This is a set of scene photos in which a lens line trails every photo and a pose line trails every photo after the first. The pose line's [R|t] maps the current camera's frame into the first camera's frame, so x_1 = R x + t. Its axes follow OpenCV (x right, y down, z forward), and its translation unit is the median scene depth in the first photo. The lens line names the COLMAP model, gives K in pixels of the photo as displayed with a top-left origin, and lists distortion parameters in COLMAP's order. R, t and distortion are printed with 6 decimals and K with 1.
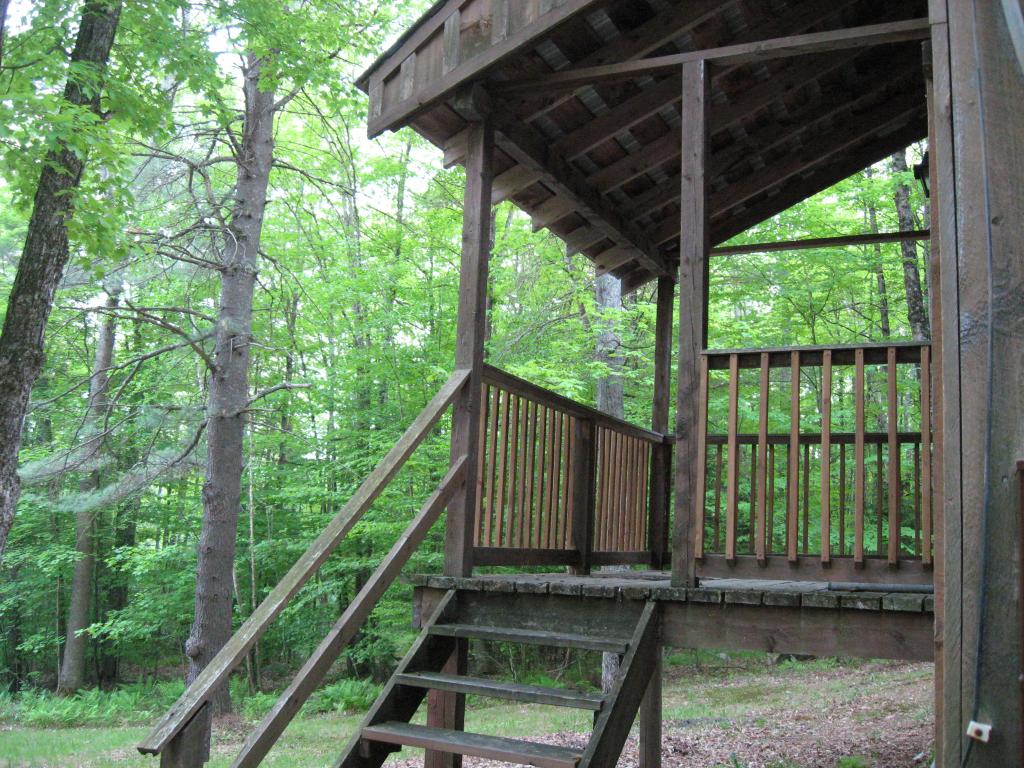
lens RADIAL K [[1055.0, 0, 512.0], [0, 1055.0, 384.0], [0, 0, 1]] dist [-0.126065, 0.002242]
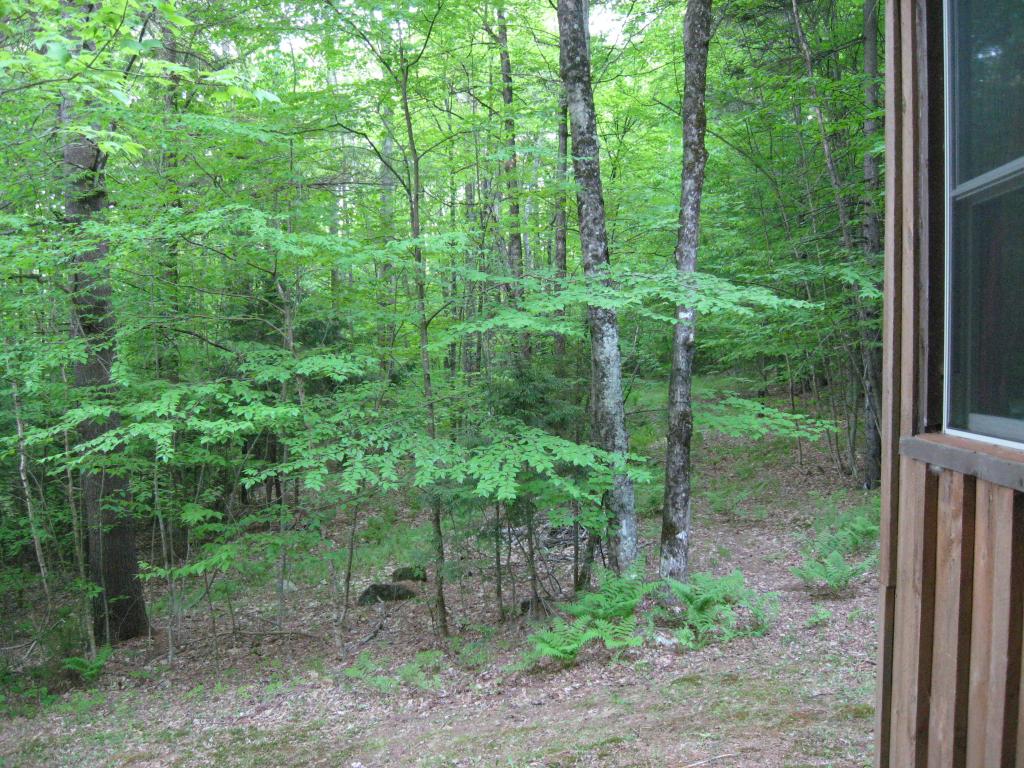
lens RADIAL K [[1055.0, 0, 512.0], [0, 1055.0, 384.0], [0, 0, 1]] dist [-0.126065, 0.002242]
pose [[0.935691, -0.056402, 0.348283, 0.084516], [-0.006259, 0.984331, 0.176220, 0.003316], [-0.352765, -0.167067, 0.920677, 0.264661]]
